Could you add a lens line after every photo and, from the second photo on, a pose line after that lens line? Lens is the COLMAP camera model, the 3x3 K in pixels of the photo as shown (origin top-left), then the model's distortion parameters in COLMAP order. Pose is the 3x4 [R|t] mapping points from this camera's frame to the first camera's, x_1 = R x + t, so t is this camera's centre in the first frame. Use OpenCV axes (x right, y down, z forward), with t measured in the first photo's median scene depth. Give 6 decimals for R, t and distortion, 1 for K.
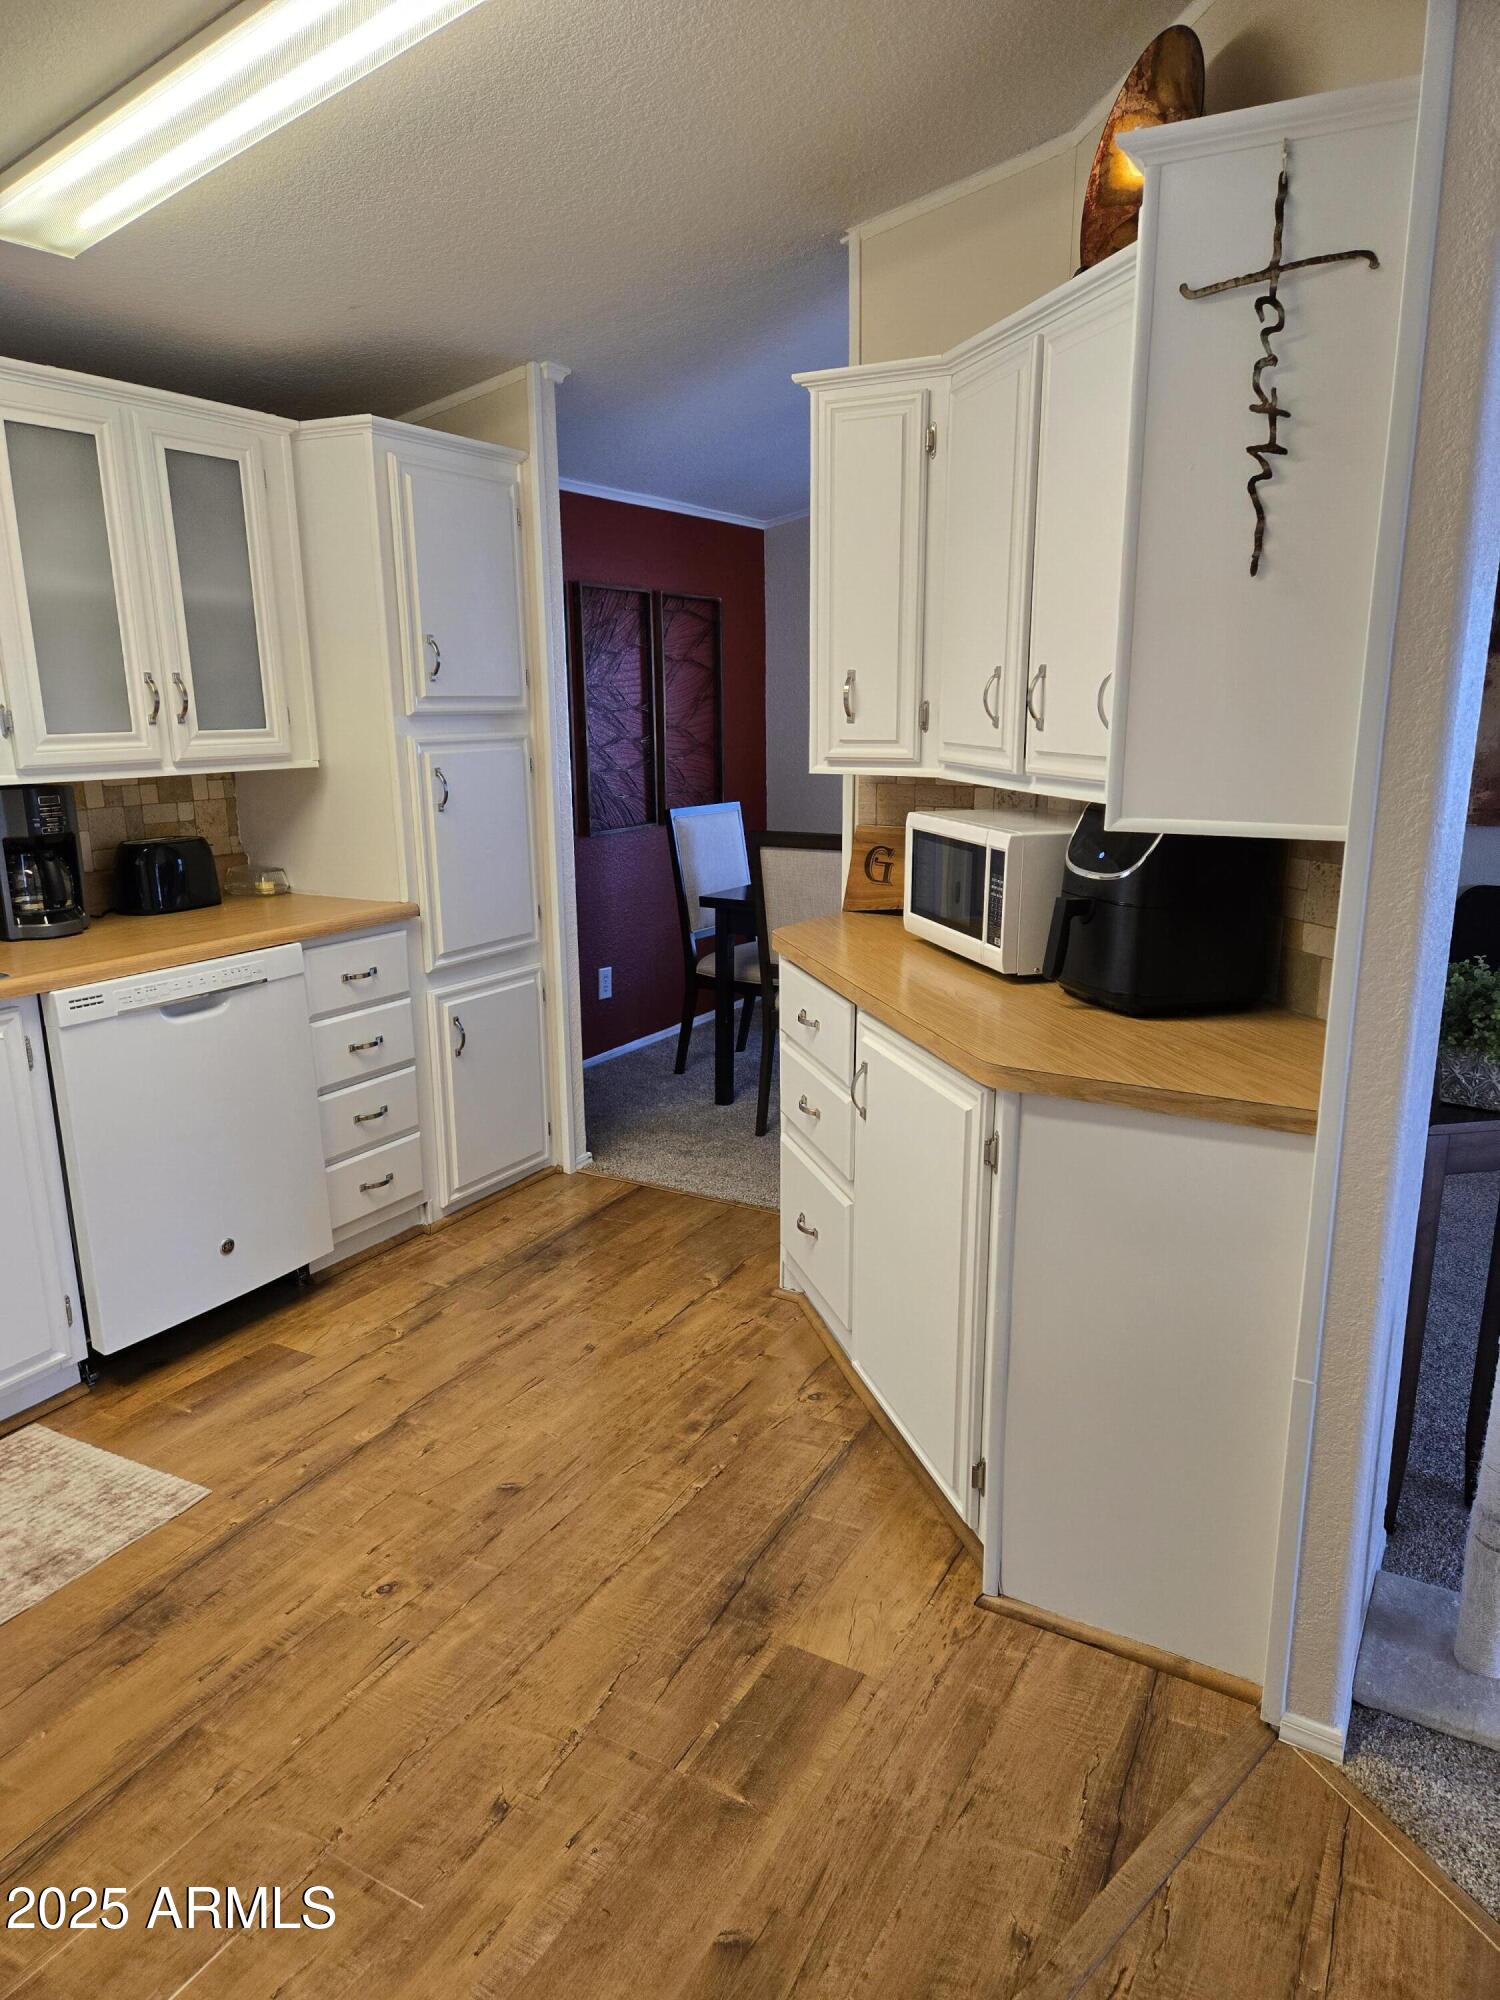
lens RADIAL K [[1316.7, 0, 750.0], [0, 1316.7, 1000.0], [0, 0, 1]] dist [-0.000709, -0.000441]
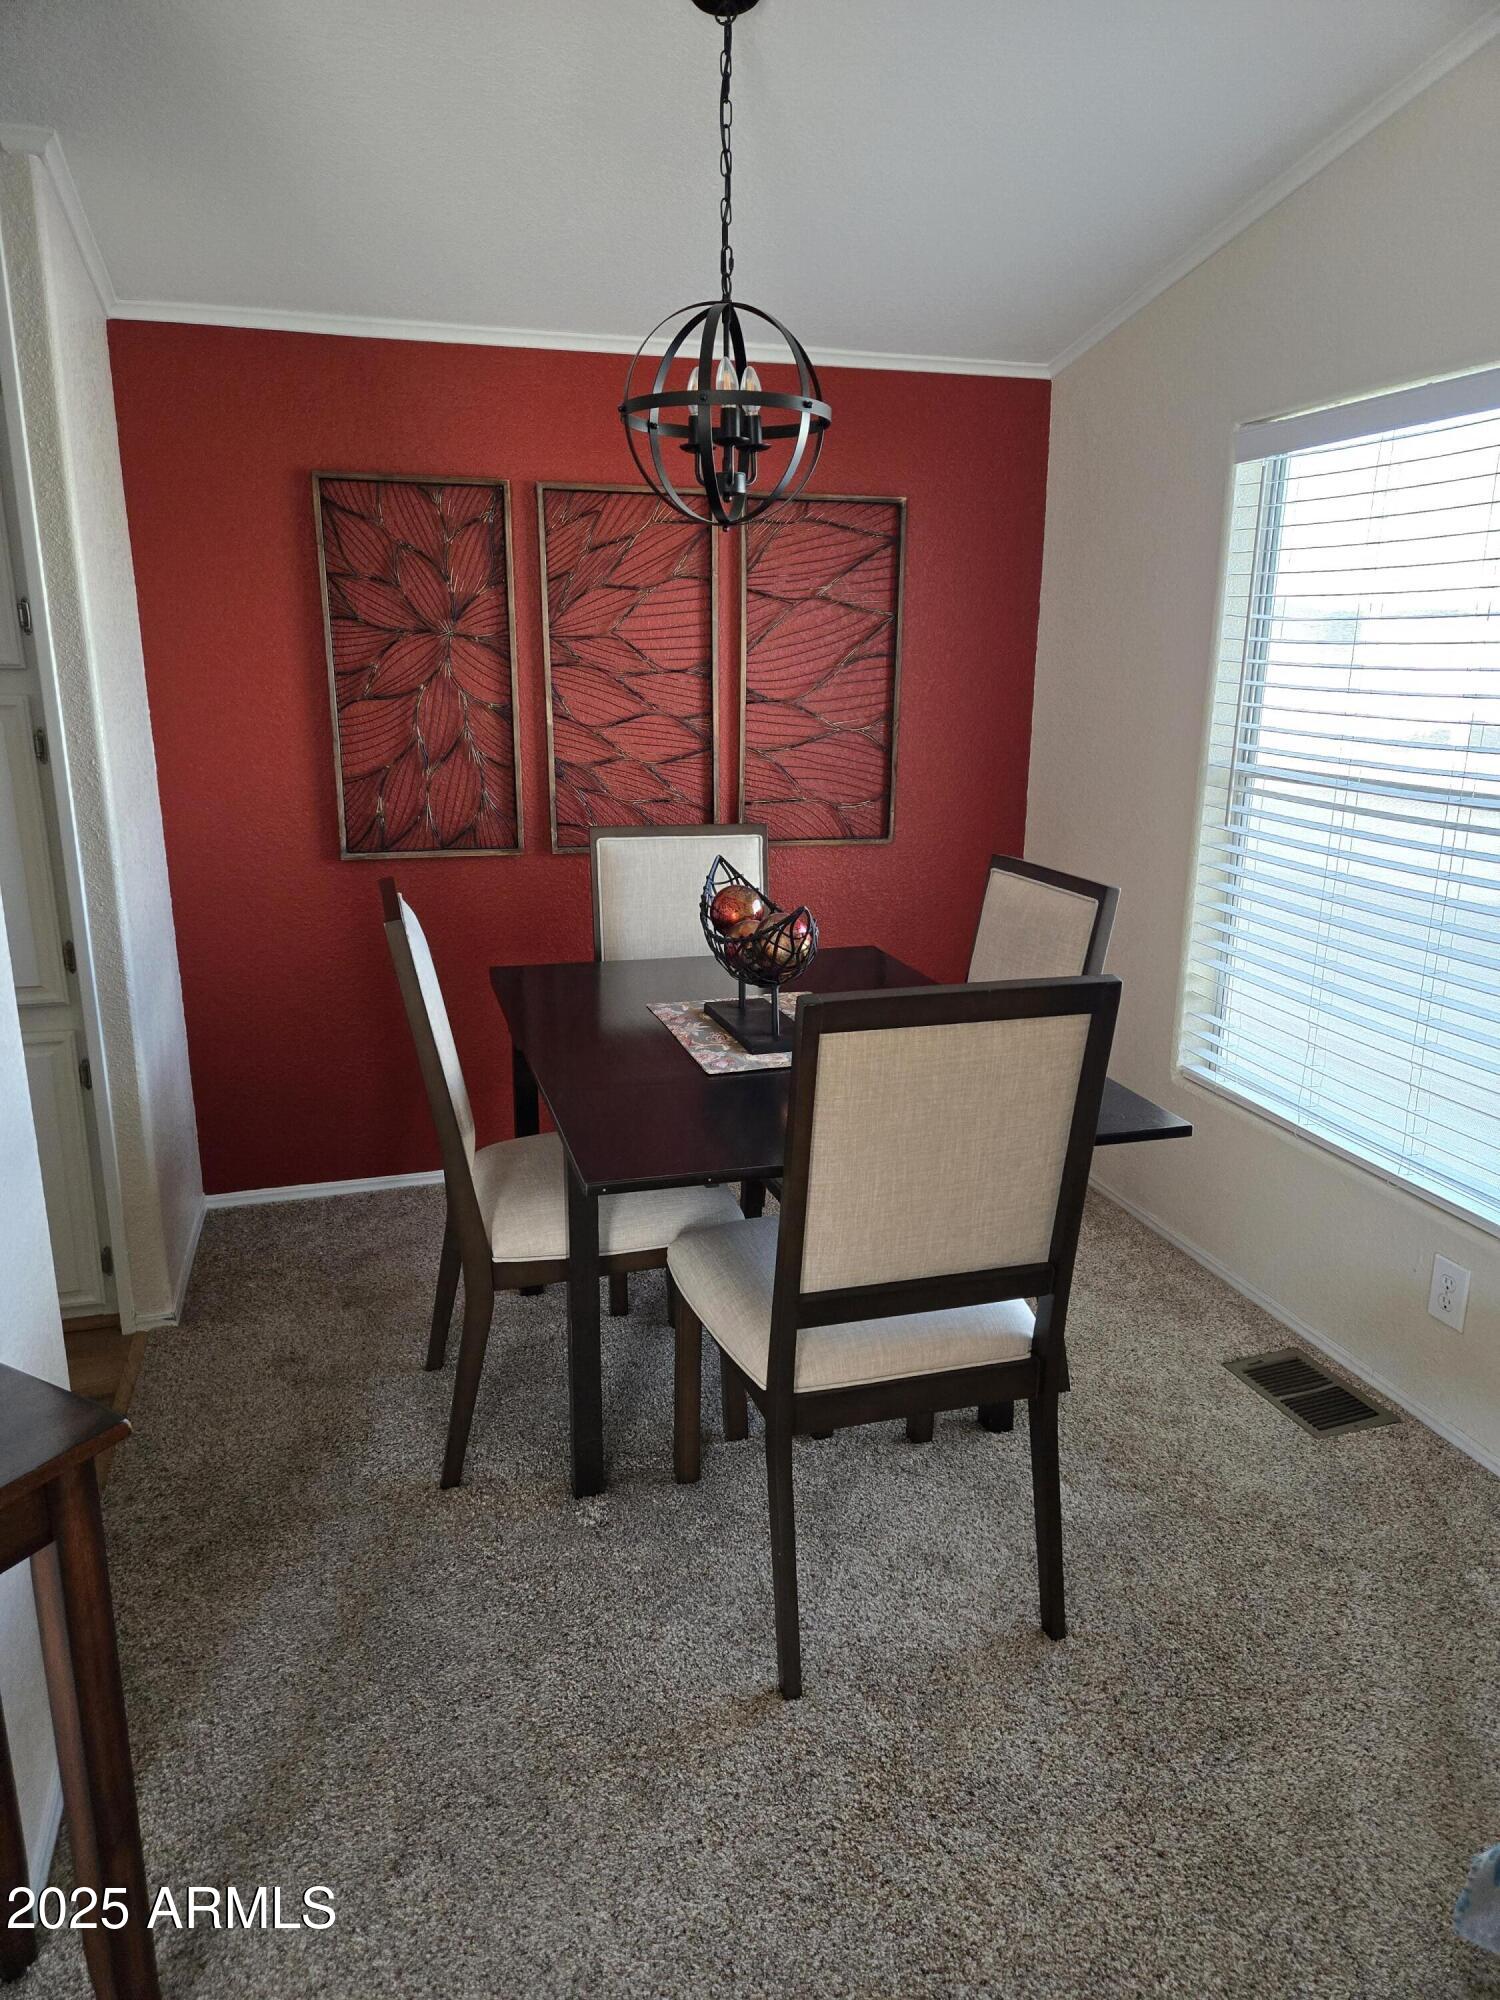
lens RADIAL K [[1316.7, 0, 750.0], [0, 1316.7, 1000.0], [0, 0, 1]] dist [-0.000709, -0.000441]
pose [[0.734290, 0.190547, -0.651544, 0.391758], [-0.168008, 0.980948, 0.097538, -0.128171], [0.657716, 0.037843, 0.752314, 0.522287]]
